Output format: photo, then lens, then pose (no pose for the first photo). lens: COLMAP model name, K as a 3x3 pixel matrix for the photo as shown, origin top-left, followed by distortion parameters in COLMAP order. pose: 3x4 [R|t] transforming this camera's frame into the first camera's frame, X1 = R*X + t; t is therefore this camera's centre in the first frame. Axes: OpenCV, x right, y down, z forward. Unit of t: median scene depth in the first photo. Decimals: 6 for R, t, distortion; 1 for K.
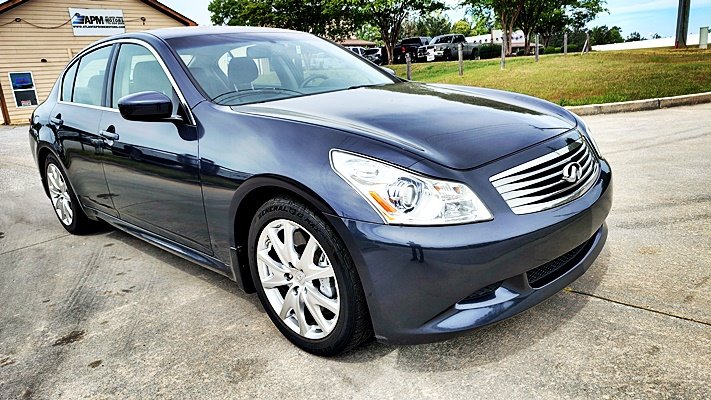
lens RADIAL K [[488.6, 0, 356.1], [0, 488.6, 204.3], [0, 0, 1]] dist [0.021379, -0.026921]
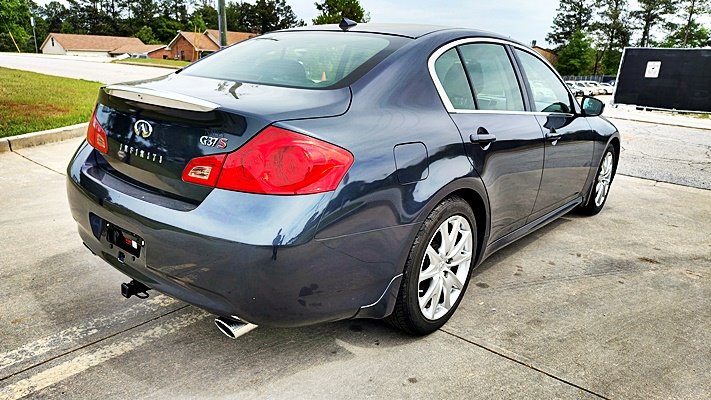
lens RADIAL K [[488.6, 0, 355.7], [0, 488.6, 199.7], [0, 0, 1]] dist [0.021379, -0.026921]
pose [[-0.068764, -0.187726, 0.979811, -1.629452], [0.224127, 0.954123, 0.198534, -0.334122], [-0.972131, 0.233254, -0.023535, 1.551709]]
